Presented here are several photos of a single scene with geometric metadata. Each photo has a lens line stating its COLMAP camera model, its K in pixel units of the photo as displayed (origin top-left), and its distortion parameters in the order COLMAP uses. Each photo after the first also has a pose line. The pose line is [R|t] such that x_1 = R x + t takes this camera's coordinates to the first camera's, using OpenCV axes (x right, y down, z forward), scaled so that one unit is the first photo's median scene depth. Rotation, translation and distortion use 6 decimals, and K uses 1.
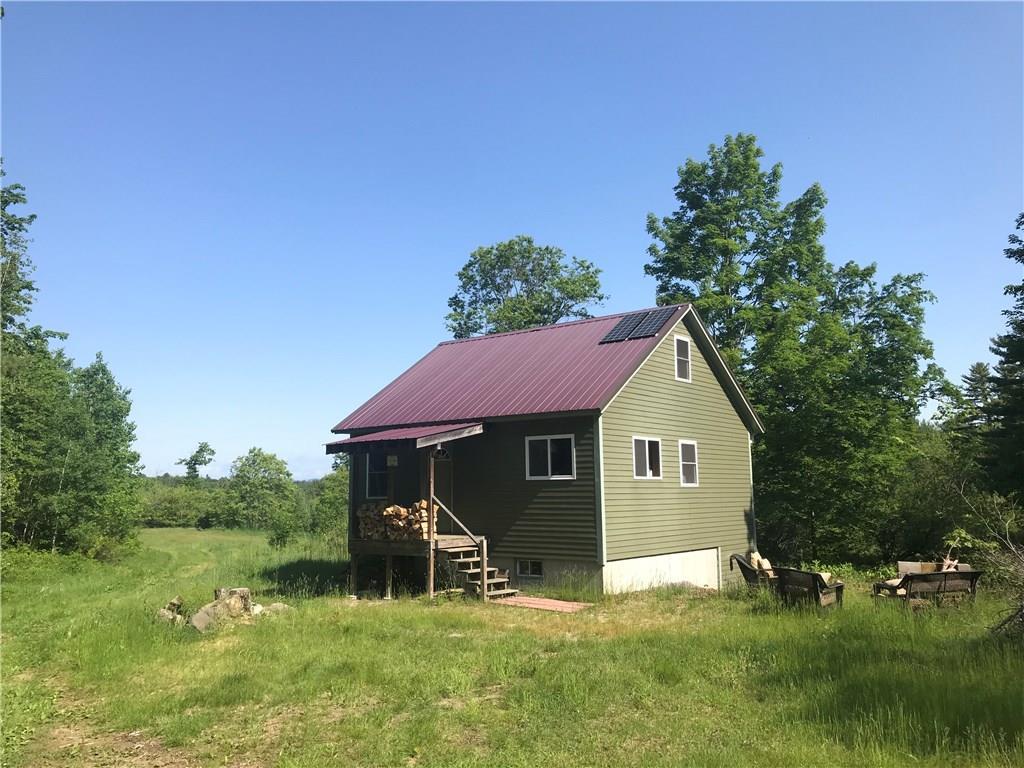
lens RADIAL K [[830.0, 0, 501.6], [0, 830.0, 363.2], [0, 0, 1]] dist [0.066451, -0.154766]
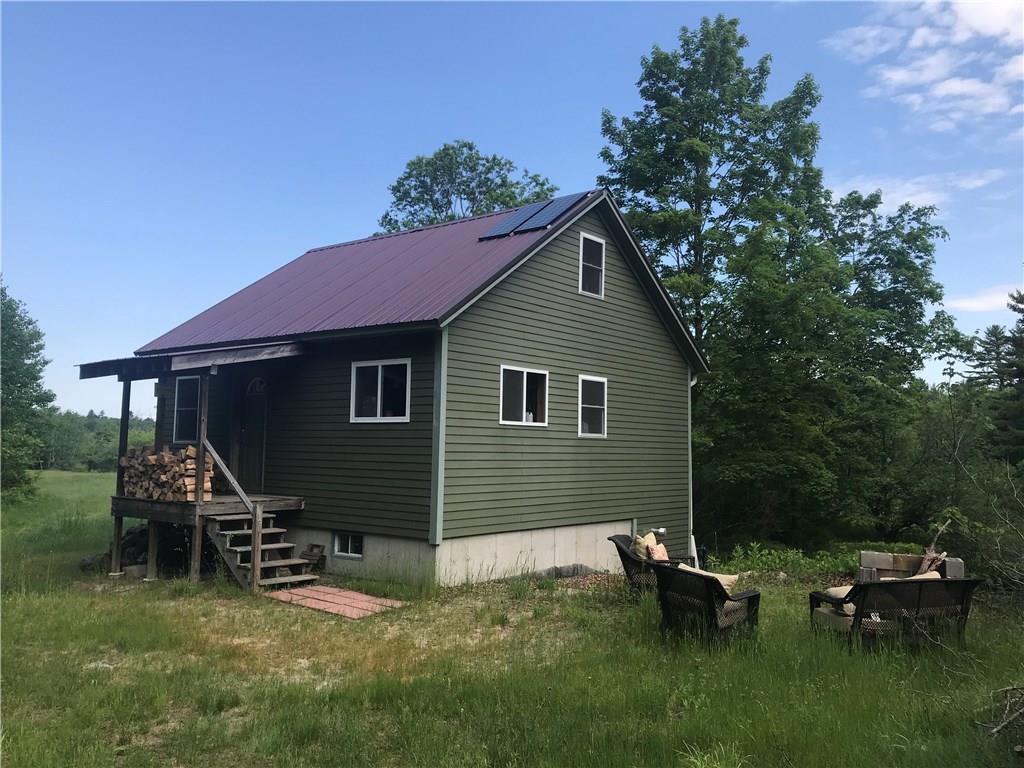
lens RADIAL K [[831.1, 0, 509.8], [0, 831.1, 366.3], [0, 0, 1]] dist [0.063654, -0.137984]
pose [[0.999625, 0.027099, -0.004060, 0.094339], [-0.026813, 0.997908, 0.058834, 0.026448], [0.005646, -0.058703, 0.998260, 0.162272]]
